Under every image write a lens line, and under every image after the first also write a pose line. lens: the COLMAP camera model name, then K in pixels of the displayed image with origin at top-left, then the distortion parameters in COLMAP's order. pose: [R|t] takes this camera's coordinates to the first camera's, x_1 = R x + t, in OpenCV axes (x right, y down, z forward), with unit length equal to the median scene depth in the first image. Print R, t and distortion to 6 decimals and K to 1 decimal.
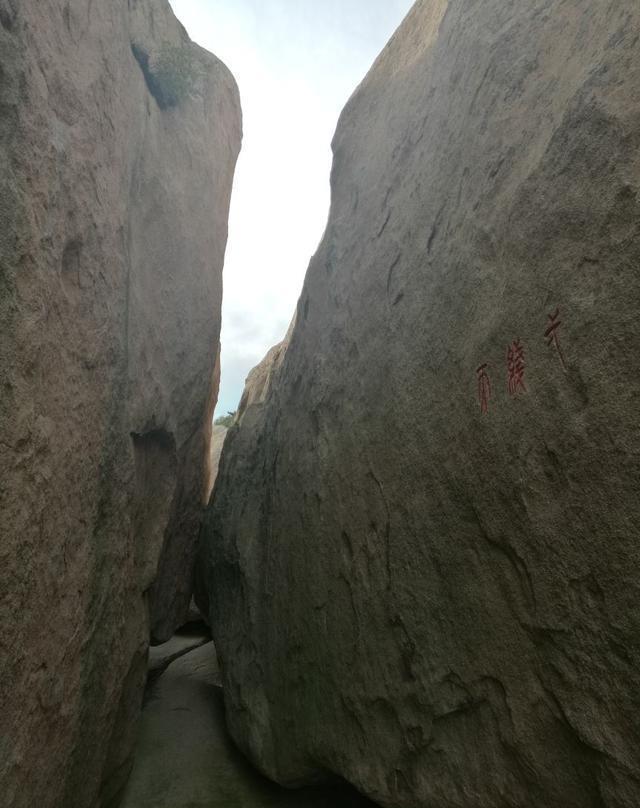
lens RADIAL K [[698.5, 0, 319.5], [0, 698.5, 417.0], [0, 0, 1]] dist [-0.007421, 0.013779]
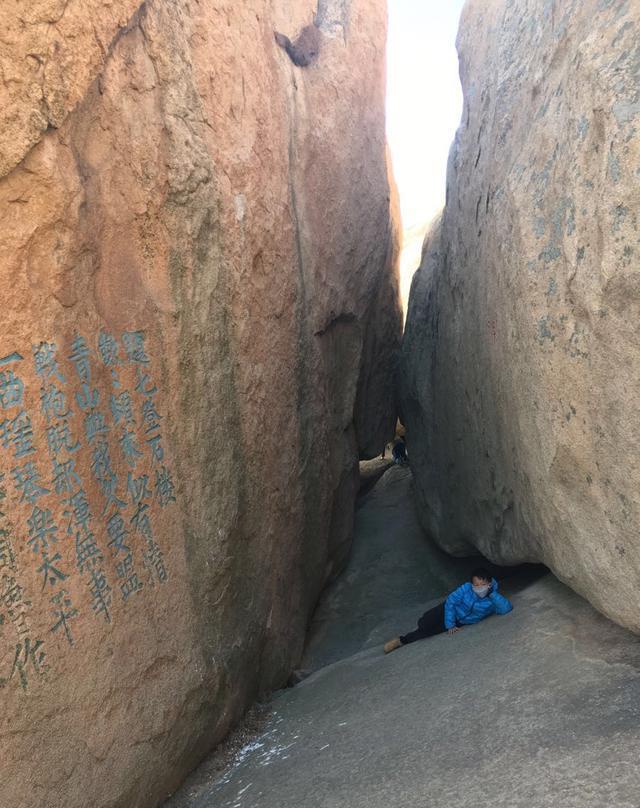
lens RADIAL K [[698.5, 0, 319.5], [0, 698.5, 417.0], [0, 0, 1]] dist [-0.007421, 0.013779]
pose [[0.947395, -0.053061, -0.315638, 0.157391], [0.136236, 0.959219, 0.247666, -0.139778], [0.289625, -0.277639, 0.915988, -0.319451]]
